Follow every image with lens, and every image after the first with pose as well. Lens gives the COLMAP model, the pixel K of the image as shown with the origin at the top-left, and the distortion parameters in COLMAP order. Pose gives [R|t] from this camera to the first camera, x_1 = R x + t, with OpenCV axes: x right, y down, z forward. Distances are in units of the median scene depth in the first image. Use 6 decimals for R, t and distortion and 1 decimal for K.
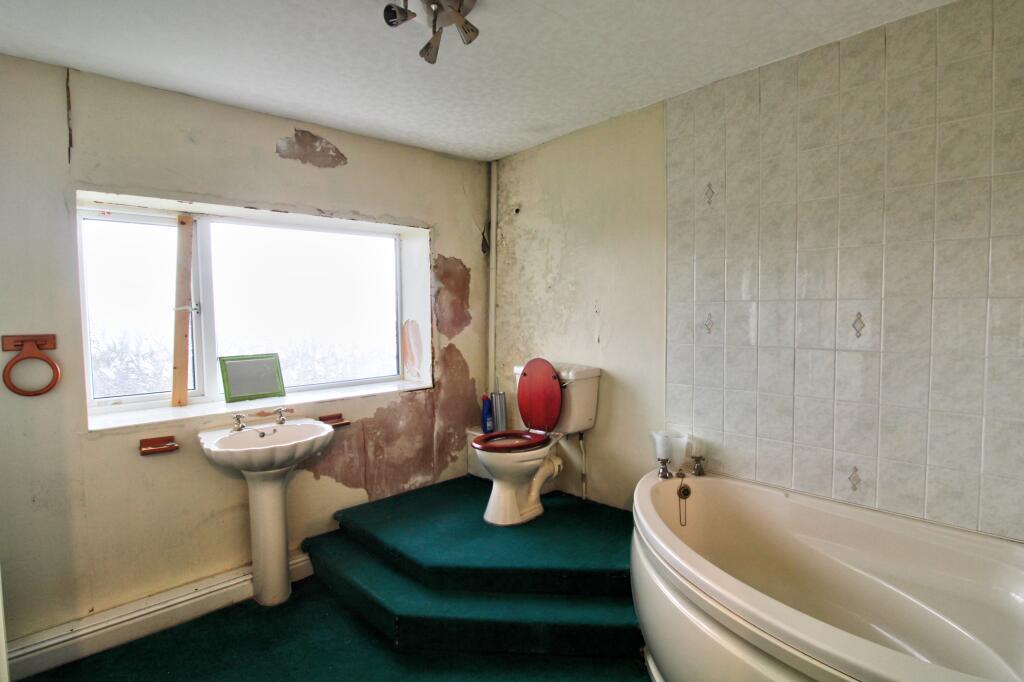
lens RADIAL K [[524.9, 0, 514.6], [0, 524.9, 344.7], [0, 0, 1]] dist [0.018244, -0.025190]
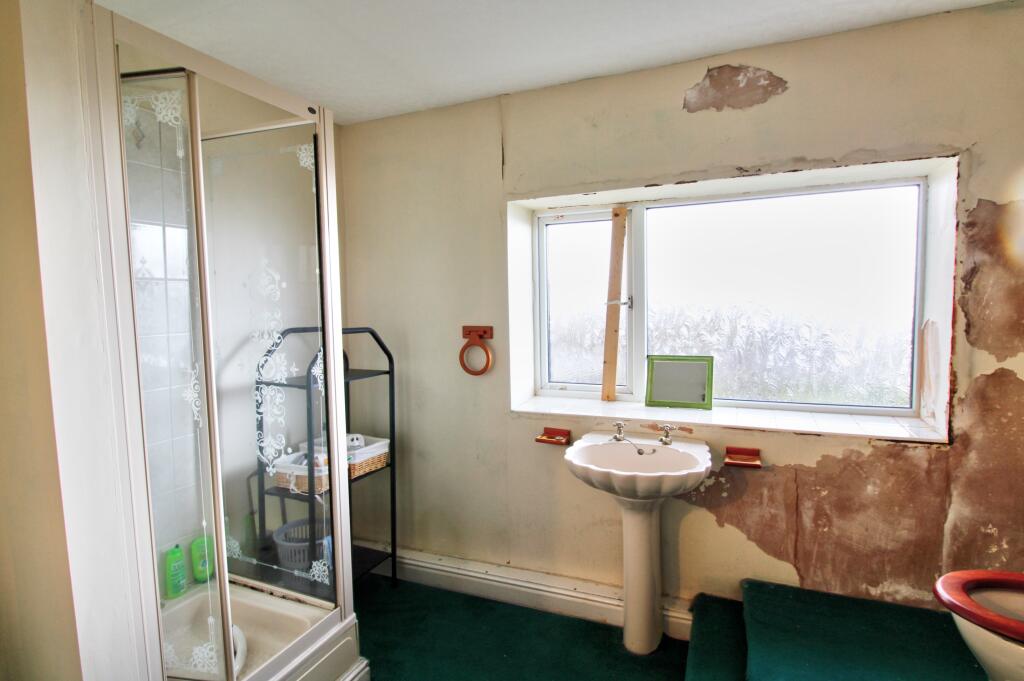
lens RADIAL K [[524.9, 0, 514.6], [0, 524.9, 344.2], [0, 0, 1]] dist [0.018244, -0.025190]
pose [[0.407340, 0.077193, -0.910008, 0.174132], [-0.047876, 0.996856, 0.063130, -0.041115], [0.912021, 0.017853, 0.409755, 0.391955]]
